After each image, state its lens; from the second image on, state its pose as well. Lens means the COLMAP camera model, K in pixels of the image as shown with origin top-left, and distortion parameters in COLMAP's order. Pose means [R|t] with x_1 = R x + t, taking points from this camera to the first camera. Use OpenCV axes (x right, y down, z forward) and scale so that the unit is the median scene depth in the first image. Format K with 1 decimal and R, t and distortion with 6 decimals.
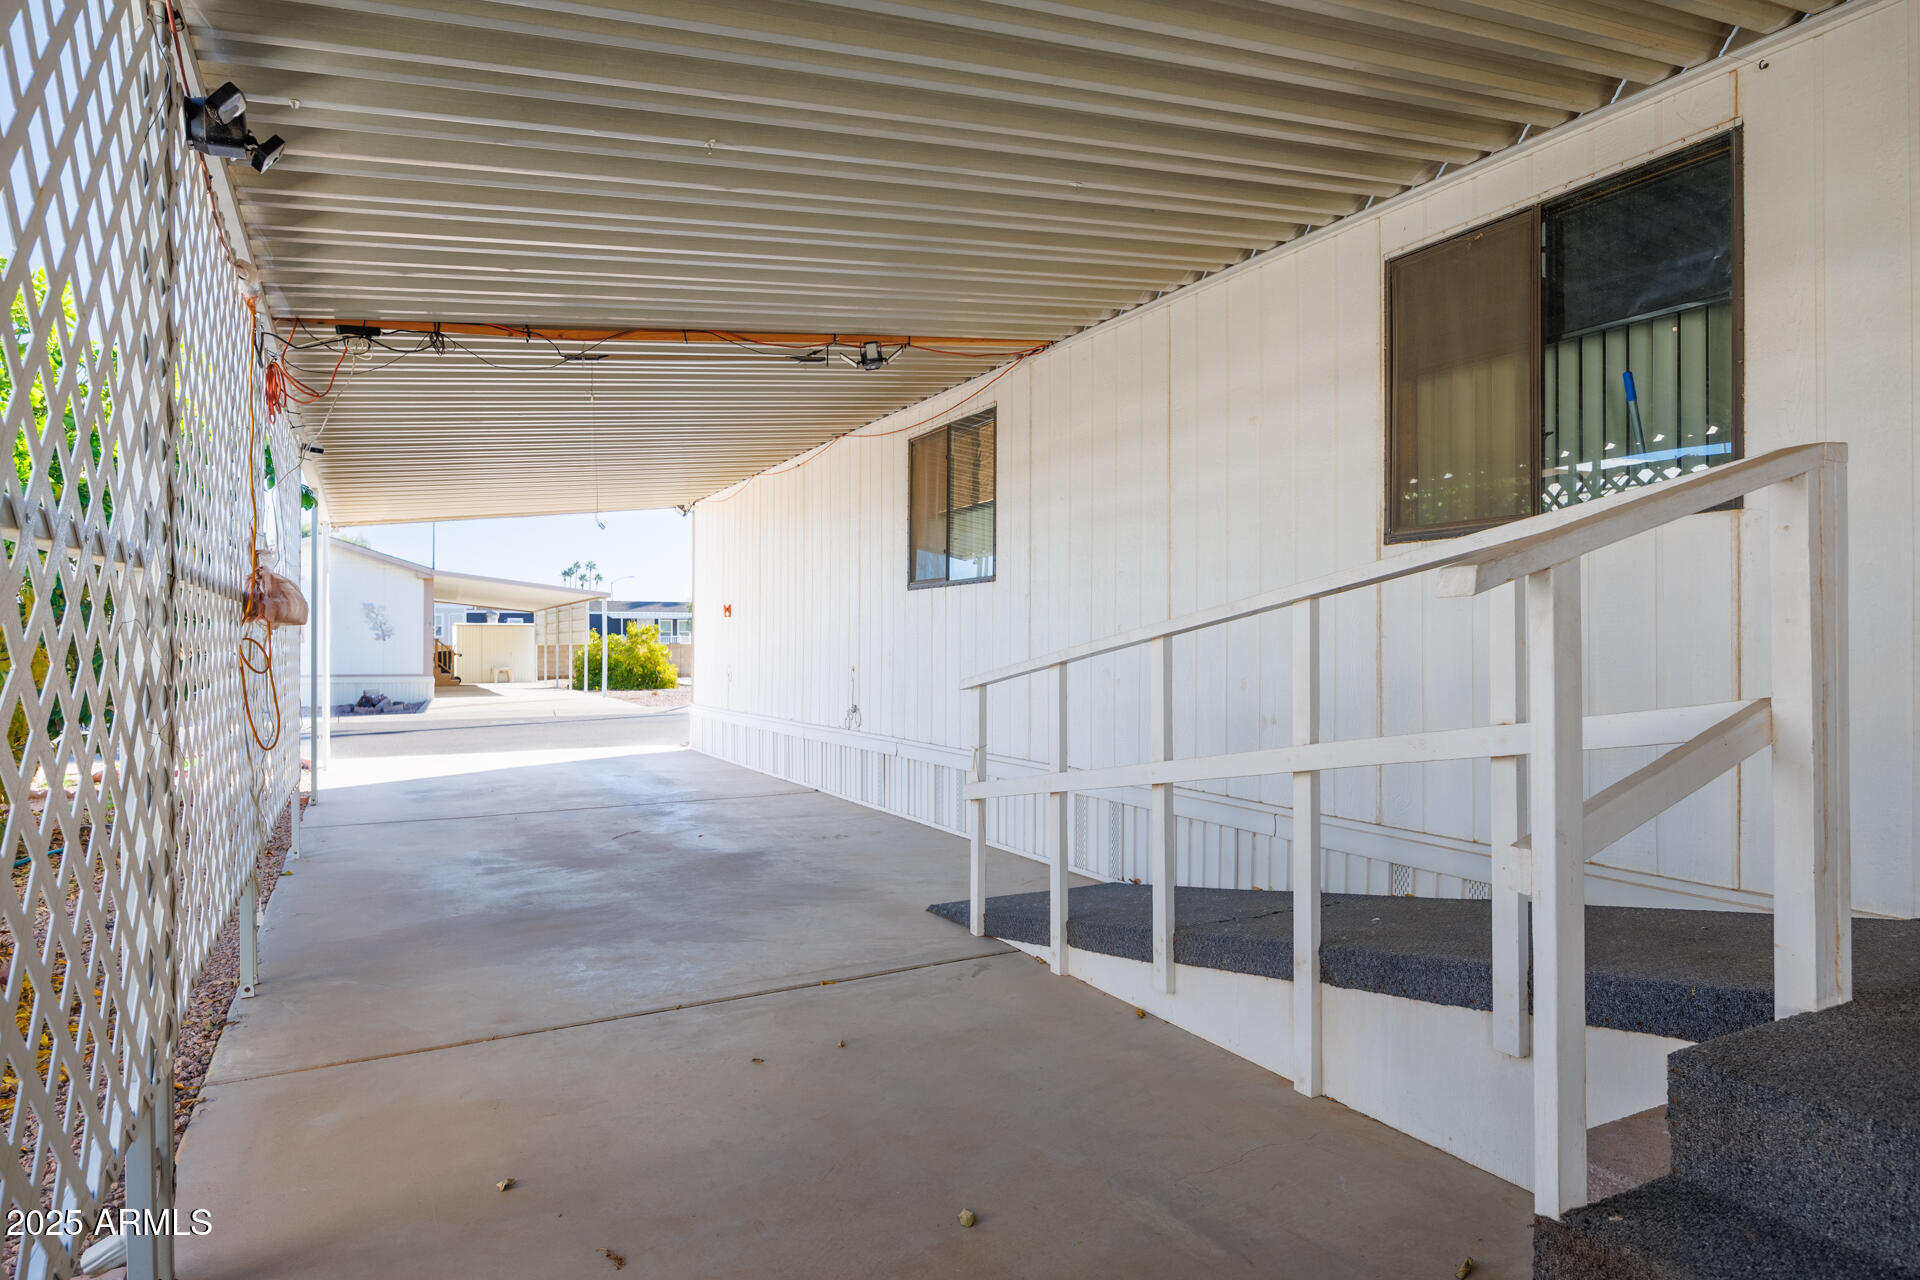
lens RADIAL K [[1150.7, 0, 955.8], [0, 1150.7, 645.1], [0, 0, 1]] dist [-0.001431, 0.000656]
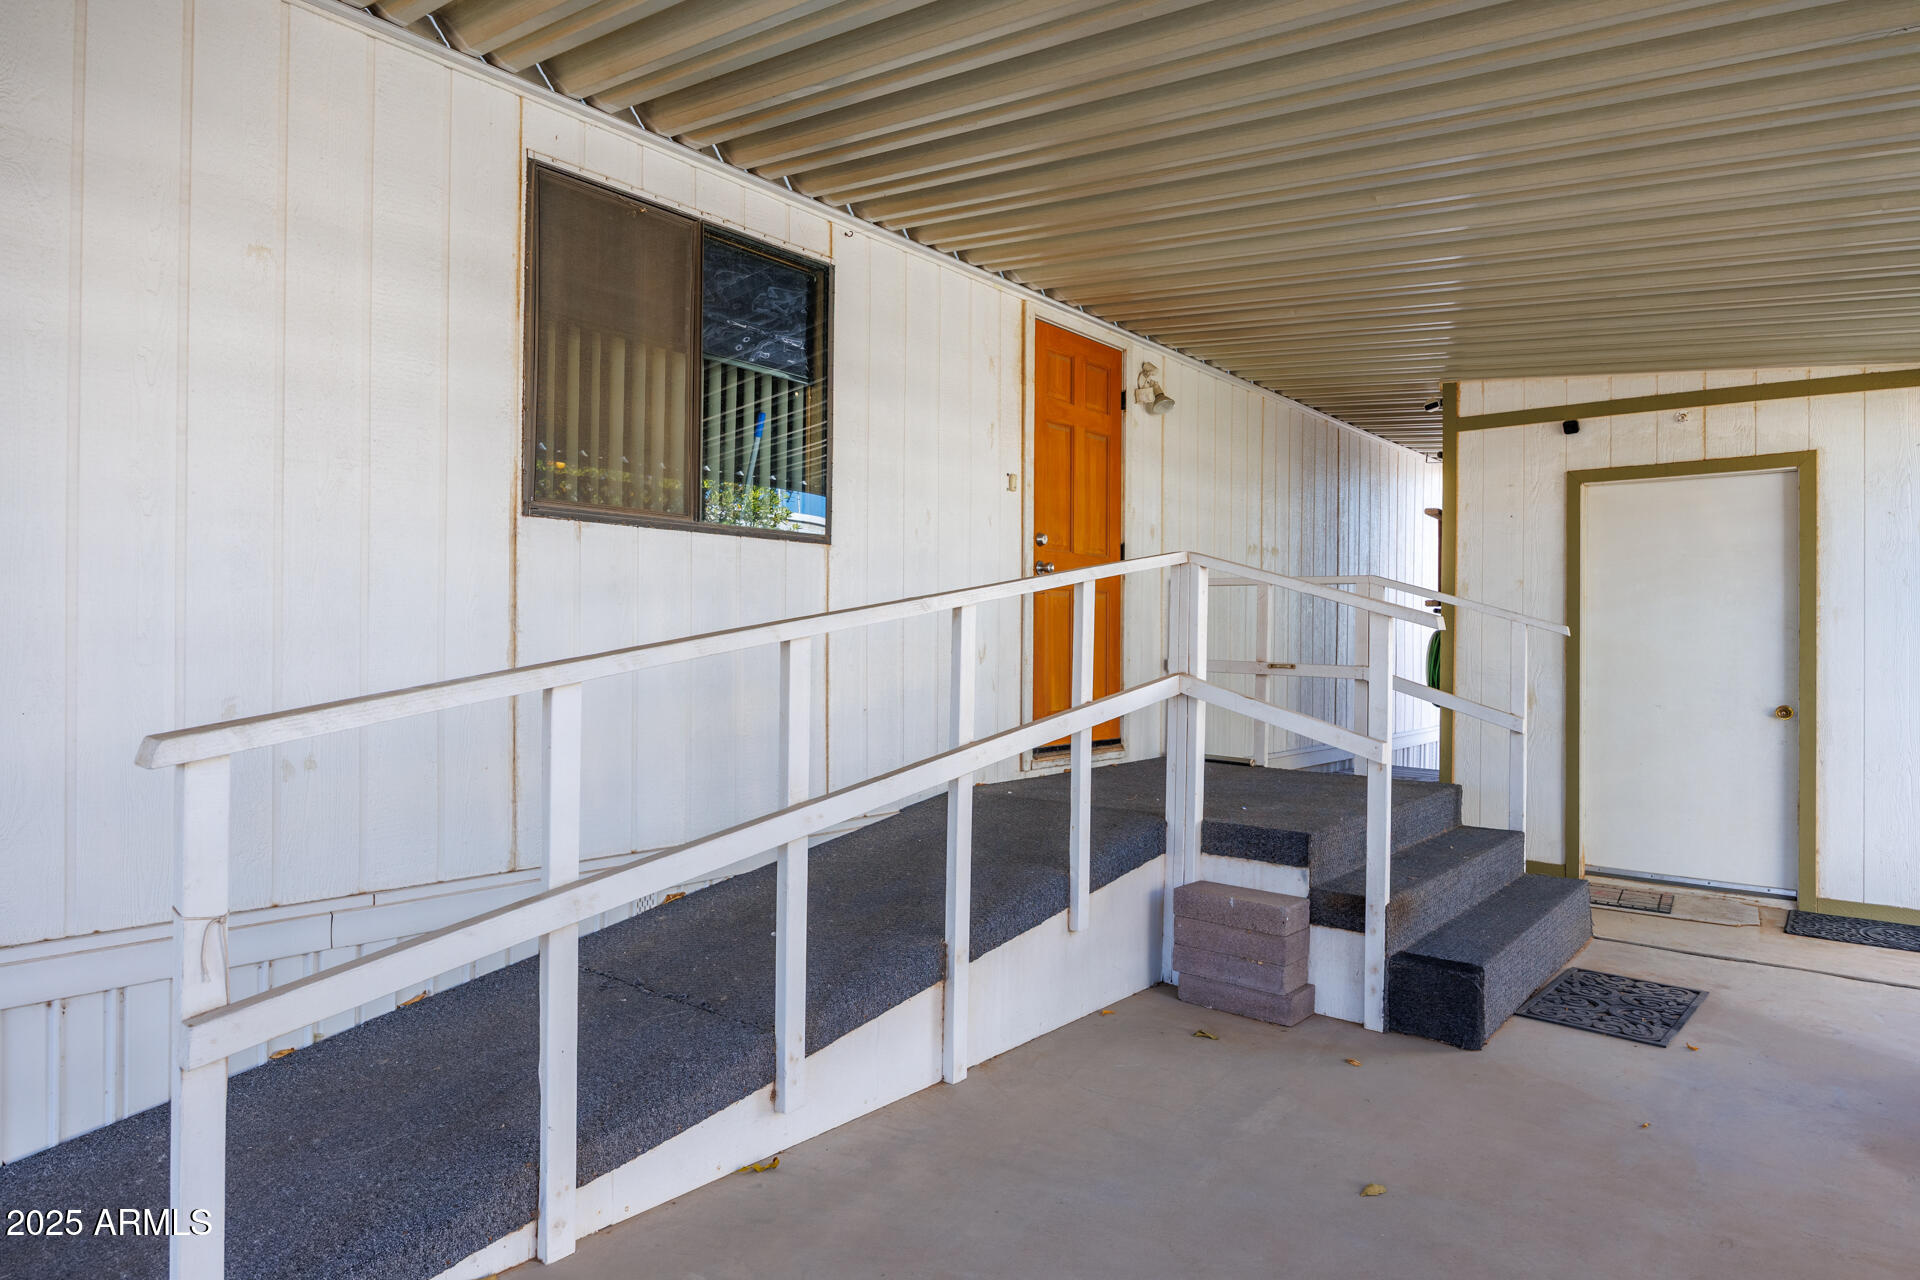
lens RADIAL K [[1150.7, 0, 969.7], [0, 1150.7, 634.8], [0, 0, 1]] dist [-0.001431, 0.000656]
pose [[-0.398742, -0.004706, 0.917051, -0.538101], [-0.014821, 0.999889, -0.001314, -0.009711], [-0.916944, -0.014116, -0.398767, 1.162227]]
